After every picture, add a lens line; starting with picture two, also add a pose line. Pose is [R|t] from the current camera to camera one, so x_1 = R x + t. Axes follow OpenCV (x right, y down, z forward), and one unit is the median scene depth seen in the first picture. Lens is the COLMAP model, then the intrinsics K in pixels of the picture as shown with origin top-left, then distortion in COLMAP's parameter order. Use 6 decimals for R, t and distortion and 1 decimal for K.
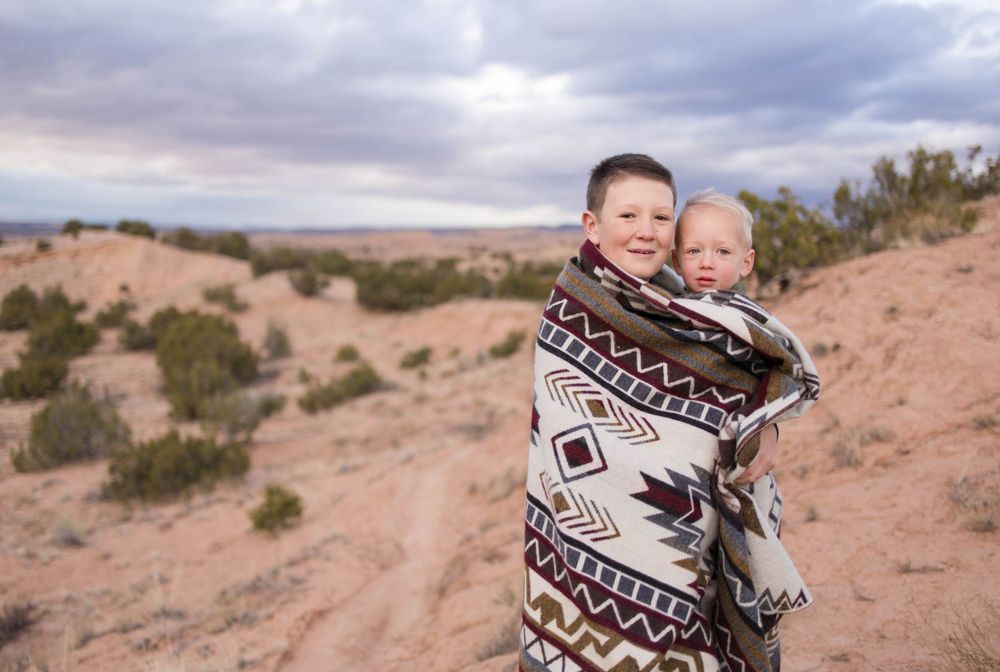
lens RADIAL K [[984.0, 0, 500.0], [0, 984.0, 336.0], [0, 0, 1]] dist [-0.146813, 0.278233]
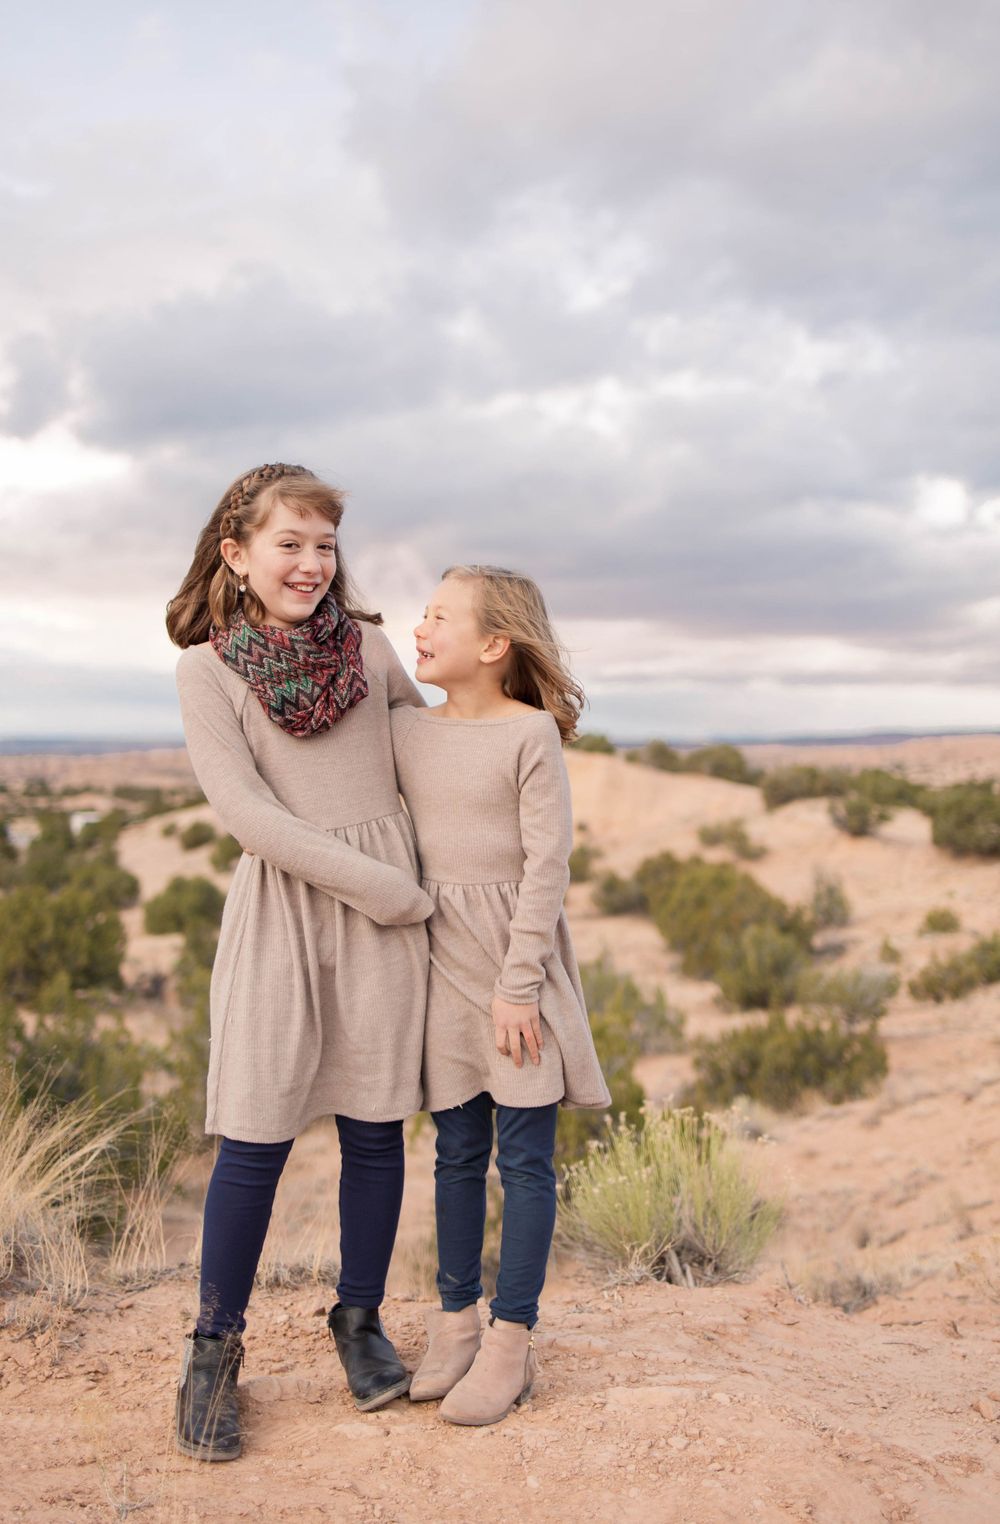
lens RADIAL K [[1530.2, 0, 500.0], [0, 1530.2, 762.0], [0, 0, 1]] dist [-0.007012, -0.038673]
pose [[0.929553, -0.028036, -0.367622, -0.059255], [-0.006534, 0.995695, -0.092457, 0.010051], [0.368632, 0.088346, 0.925368, -0.080918]]
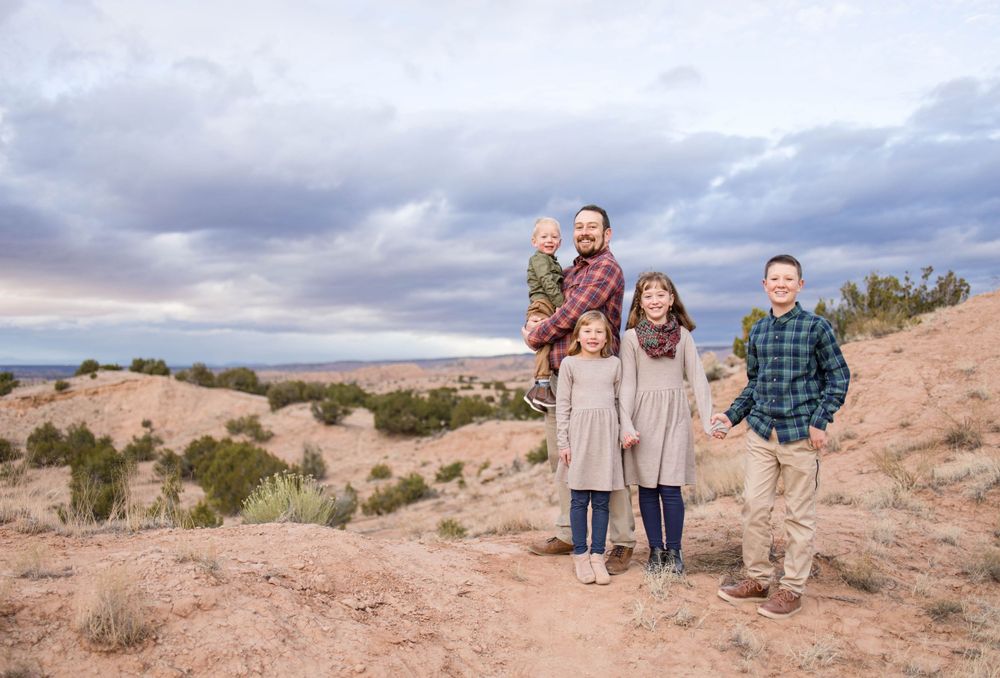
lens RADIAL K [[1006.2, 0, 500.0], [0, 1006.2, 339.0], [0, 0, 1]] dist [-0.007190, -0.004424]
pose [[0.999140, -0.033617, 0.024268, -0.052888], [0.036487, 0.990901, -0.129550, 0.024190], [-0.019692, 0.130324, 0.991276, -0.153455]]
